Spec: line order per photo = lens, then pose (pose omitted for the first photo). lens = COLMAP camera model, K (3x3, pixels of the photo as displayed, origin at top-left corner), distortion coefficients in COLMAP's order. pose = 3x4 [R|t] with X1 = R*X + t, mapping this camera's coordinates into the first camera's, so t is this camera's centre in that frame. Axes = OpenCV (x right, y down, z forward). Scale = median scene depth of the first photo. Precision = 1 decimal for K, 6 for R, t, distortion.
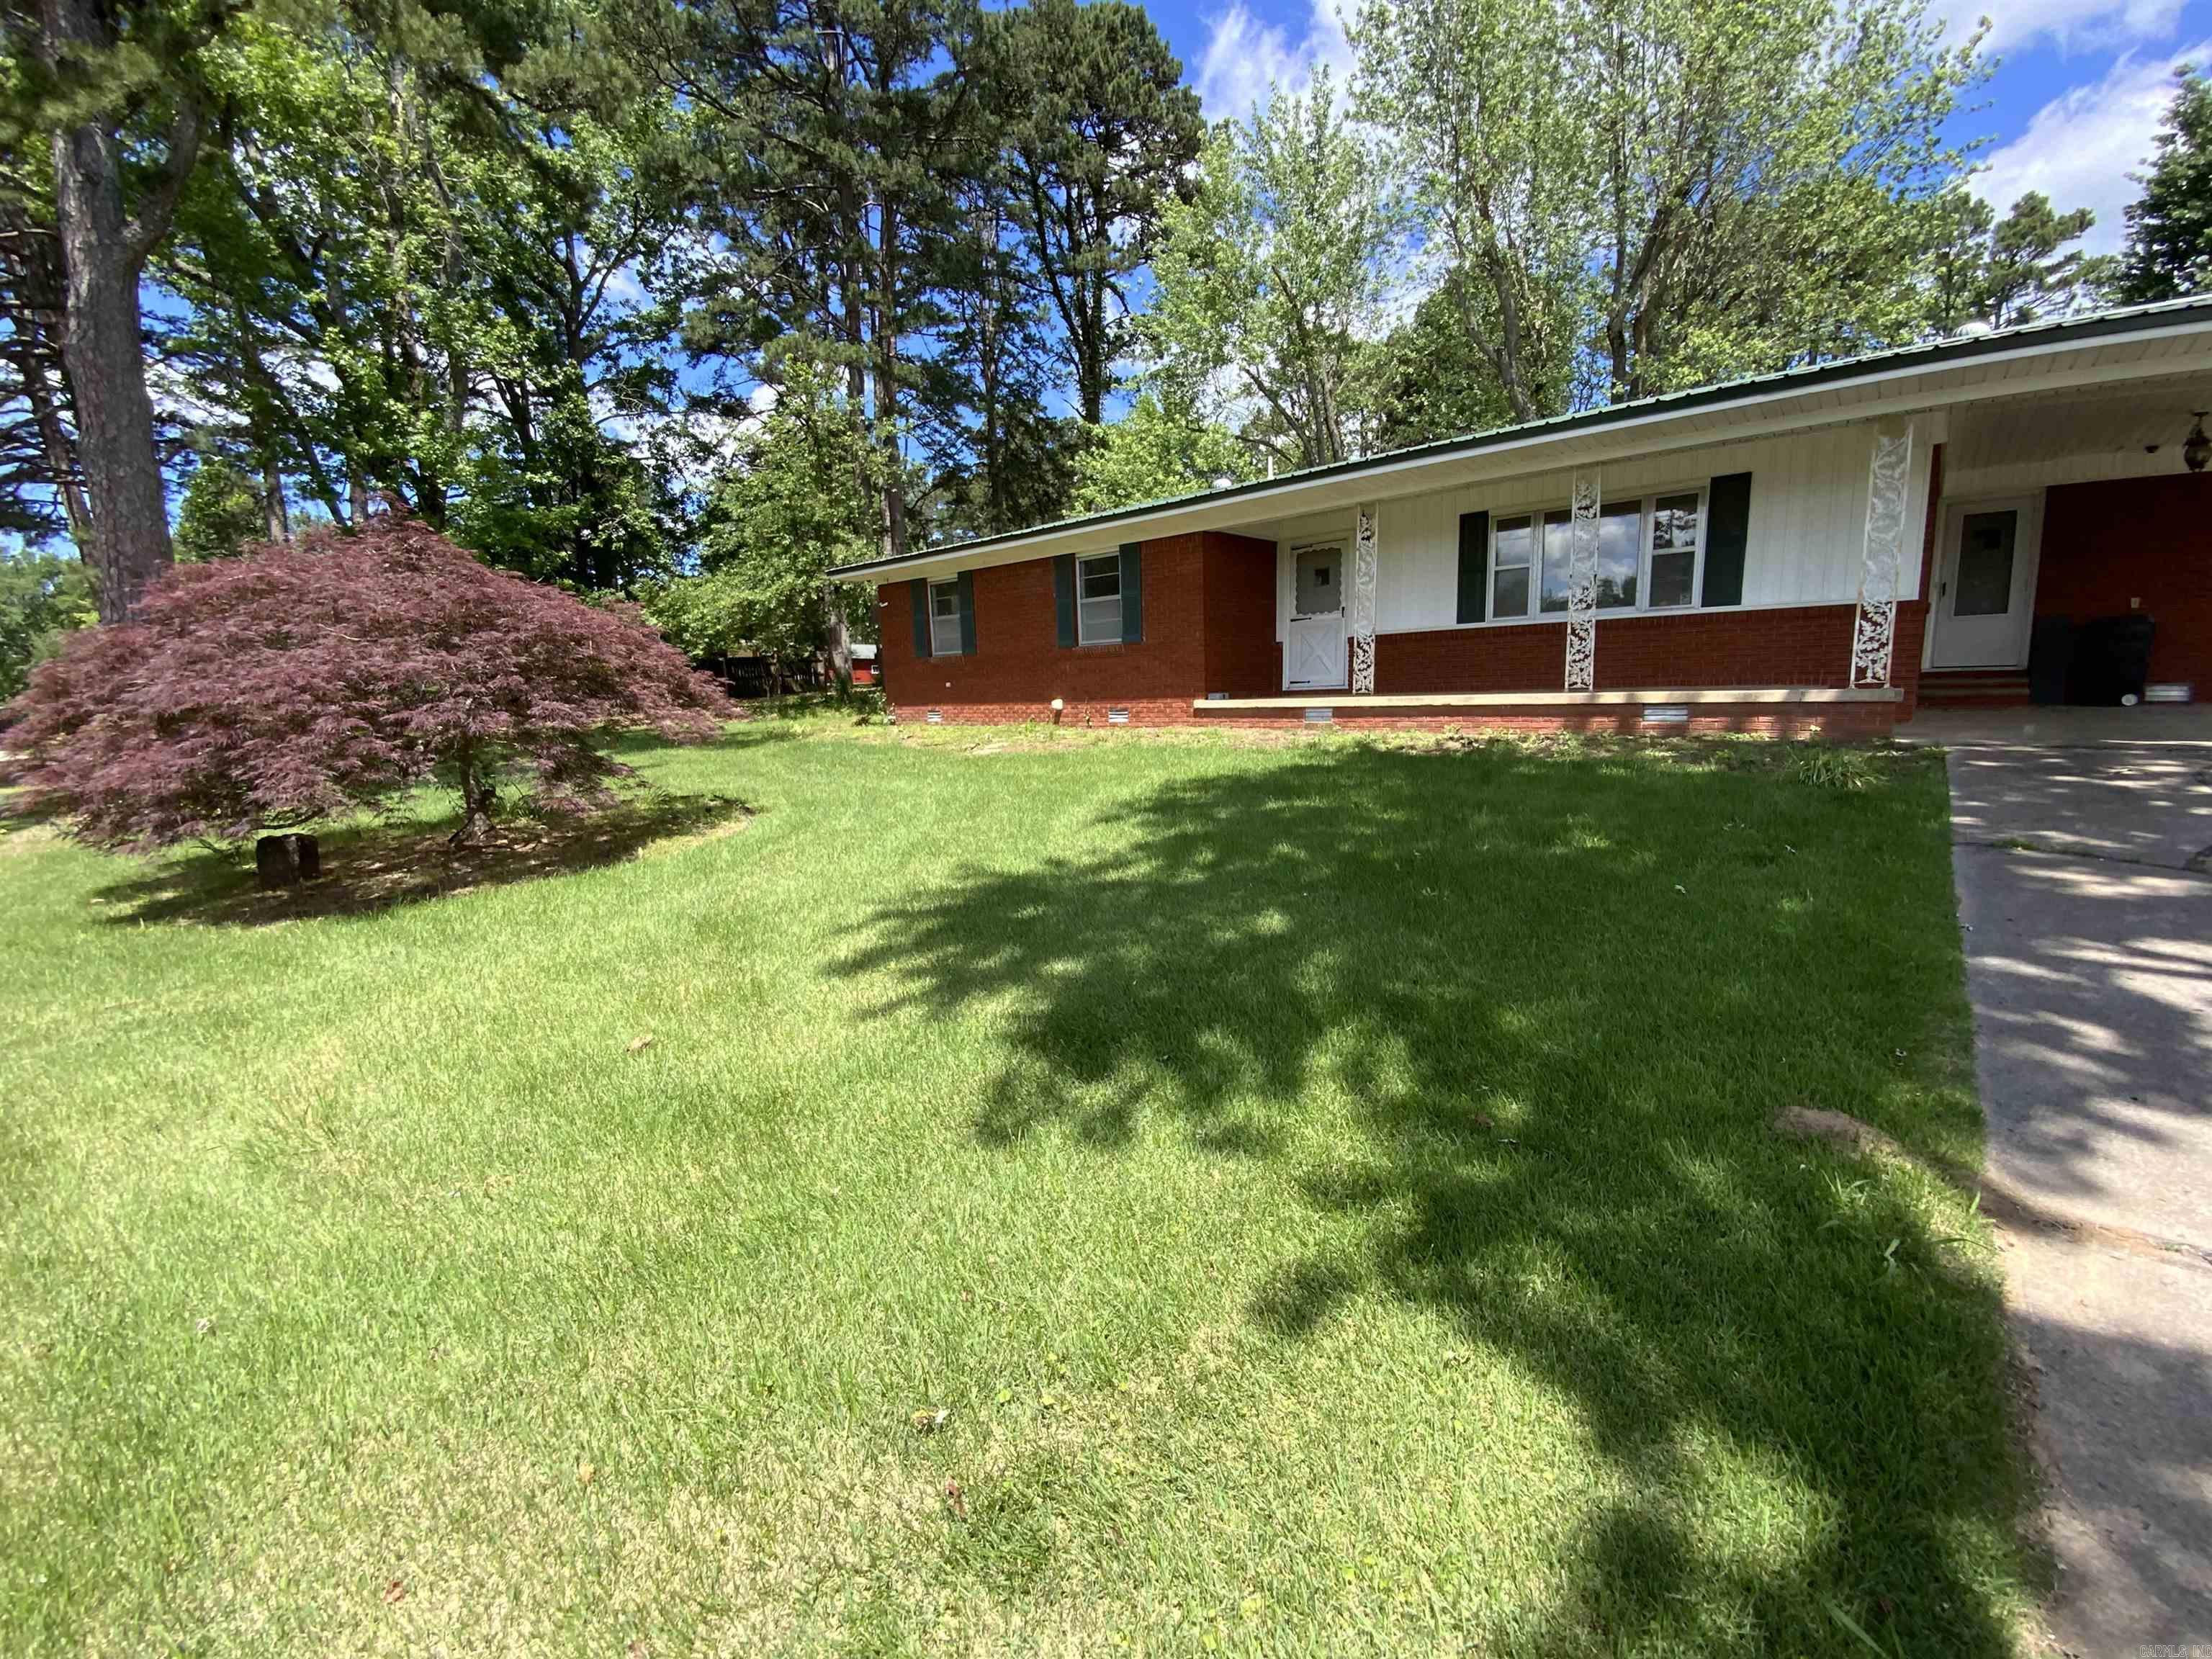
lens RADIAL K [[902.2, 0, 1105.9], [0, 902.2, 835.5], [0, 0, 1]] dist [0.001866, -0.009876]
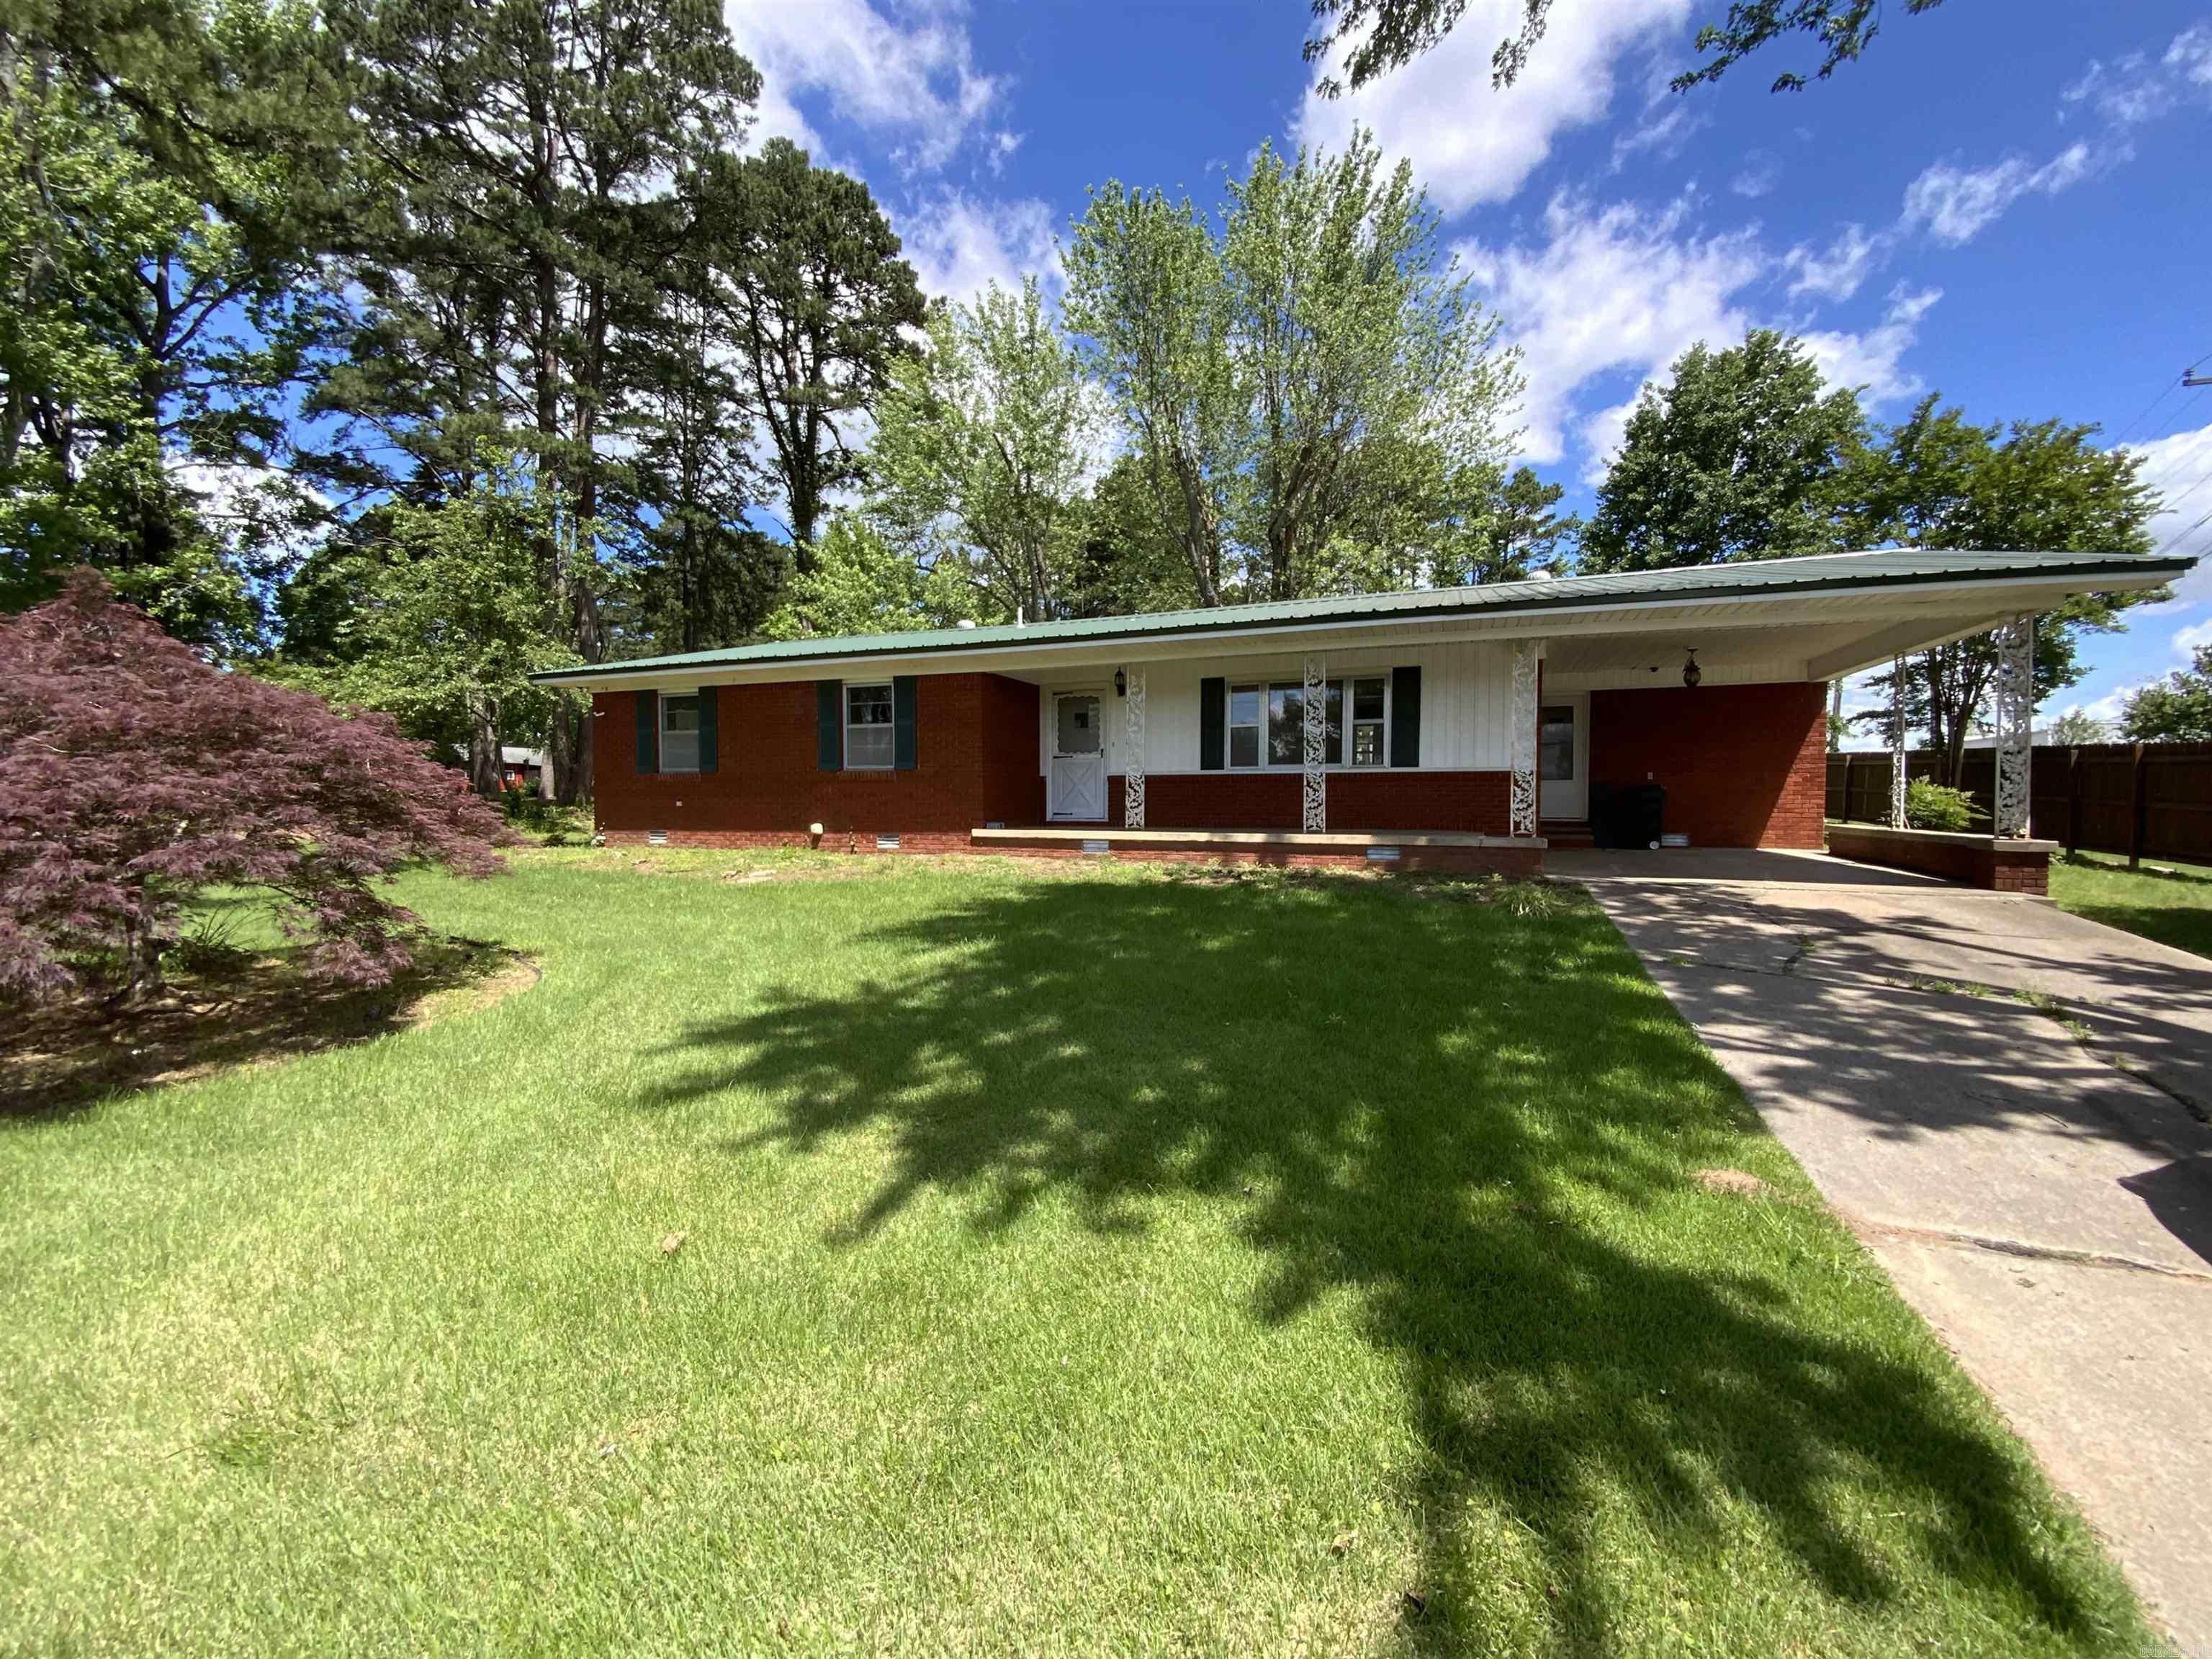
lens RADIAL K [[902.2, 0, 1115.5], [0, 902.2, 833.1], [0, 0, 1]] dist [0.001866, -0.009876]
pose [[0.935213, 0.018840, 0.353583, -0.062395], [0.028480, 0.991346, -0.128150, -0.006172], [-0.352938, 0.129917, 0.926583, -0.005694]]
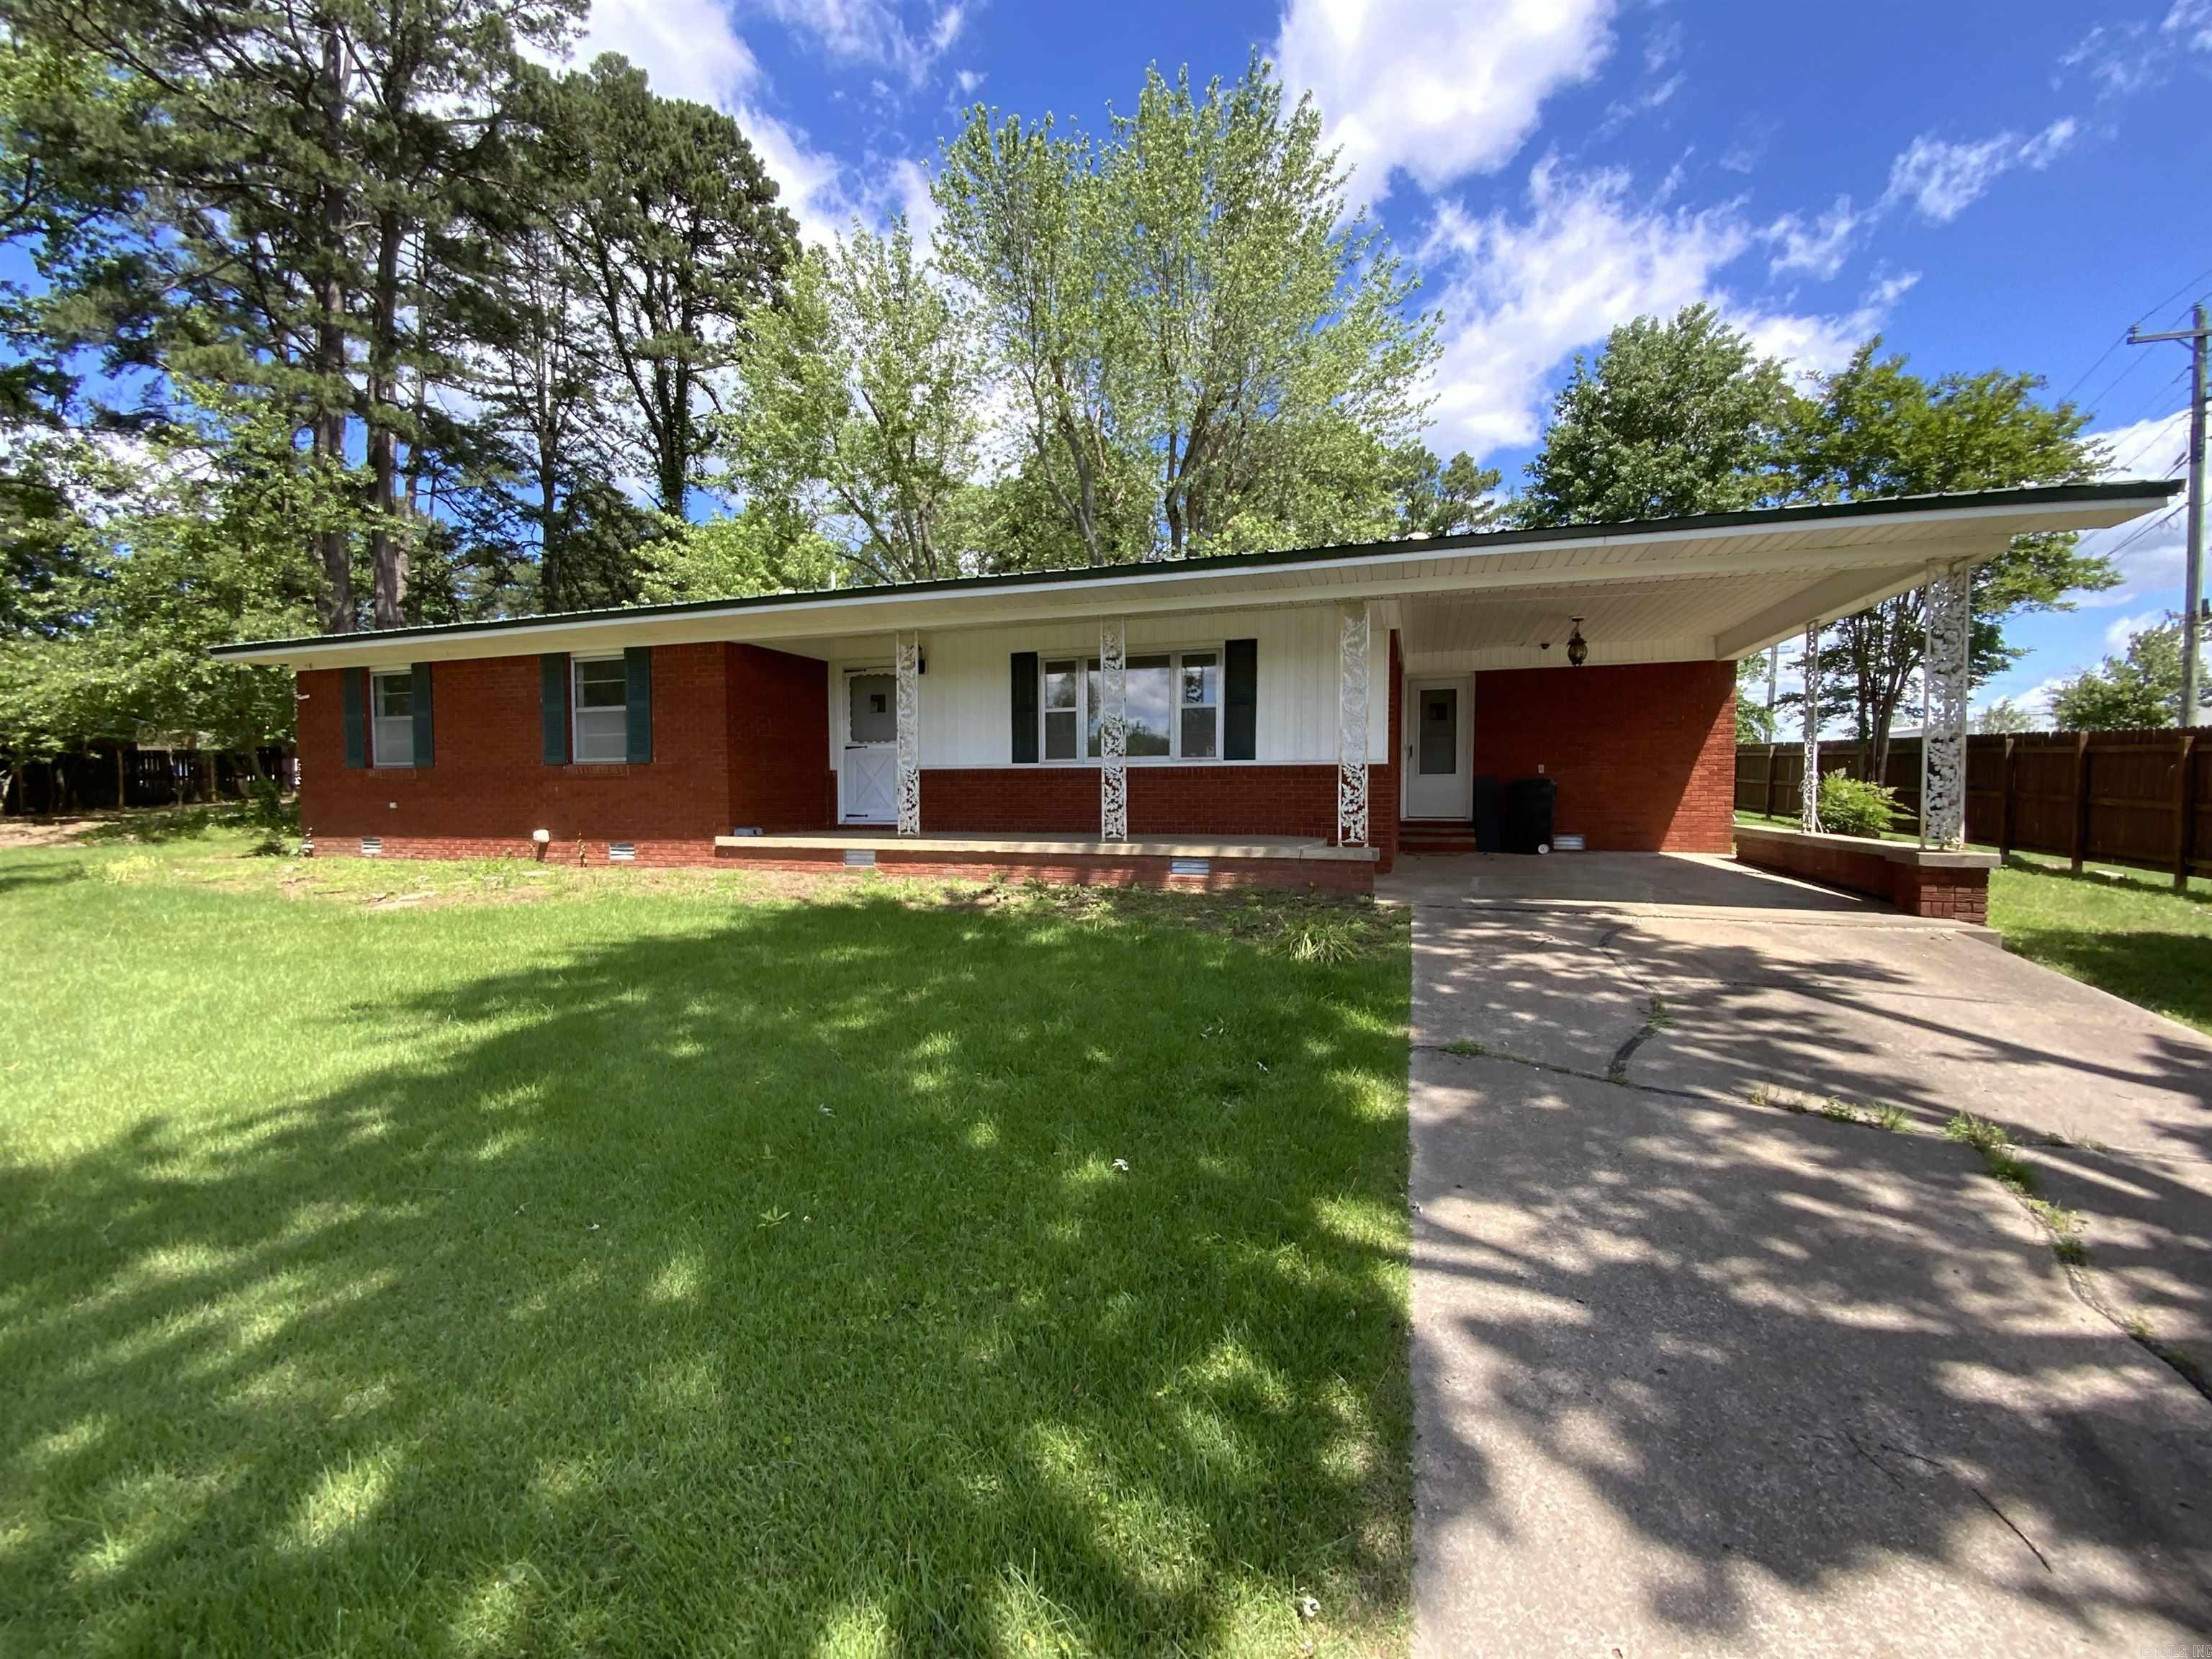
lens RADIAL K [[902.2, 0, 1119.8], [0, 902.2, 837.0], [0, 0, 1]] dist [0.001866, -0.009876]
pose [[0.917983, 0.009350, 0.396509, 0.063125], [0.039197, 0.992689, -0.114157, -0.023167], [-0.394677, 0.120336, 0.910906, 0.050165]]
